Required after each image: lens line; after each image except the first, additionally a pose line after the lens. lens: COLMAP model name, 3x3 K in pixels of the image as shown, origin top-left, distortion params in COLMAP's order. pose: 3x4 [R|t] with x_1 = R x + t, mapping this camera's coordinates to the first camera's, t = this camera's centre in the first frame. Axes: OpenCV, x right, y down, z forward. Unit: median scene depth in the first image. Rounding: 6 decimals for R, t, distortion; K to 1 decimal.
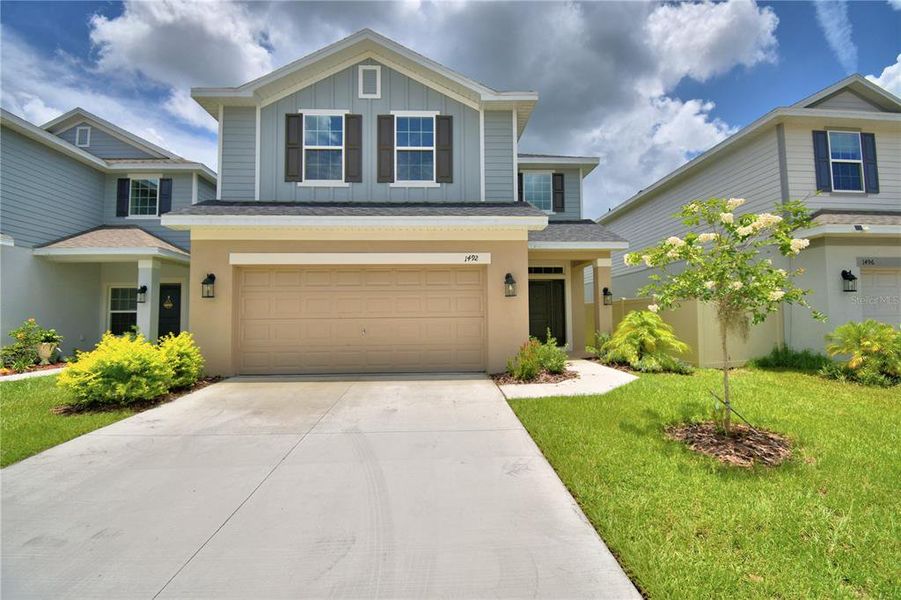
lens RADIAL K [[402.8, 0, 445.5], [0, 402.8, 302.0], [0, 0, 1]] dist [0.018807, -0.021196]
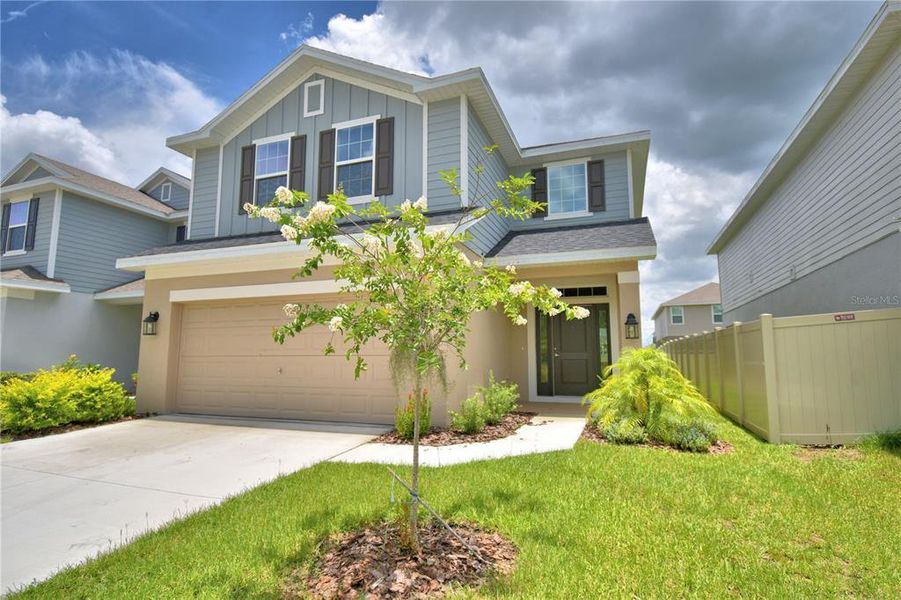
lens RADIAL K [[483.0, 0, 429.4], [0, 483.0, 300.5], [0, 0, 1]] dist [0.003560, 0.000850]
pose [[0.916954, -0.039105, -0.397073, 0.475773], [0.008500, 0.996874, -0.078547, 0.003919], [0.398903, 0.068649, 0.914420, 0.129172]]
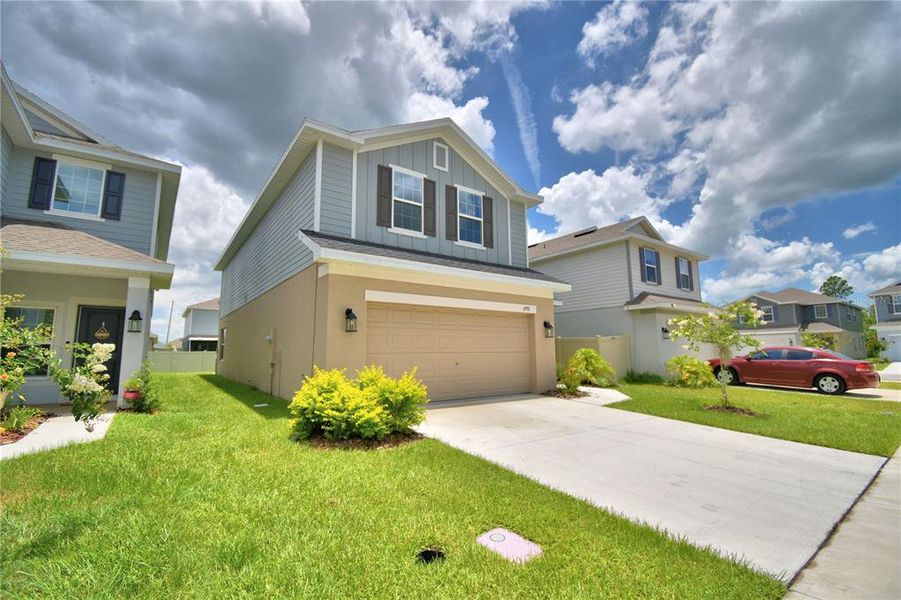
lens RADIAL K [[402.8, 0, 445.5], [0, 402.8, 302.0], [0, 0, 1]] dist [0.018807, -0.021196]
pose [[0.828012, 0.072881, 0.555954, -0.821884], [-0.024529, 0.995276, -0.093941, 0.003437], [-0.560173, 0.064147, 0.825888, 0.019645]]
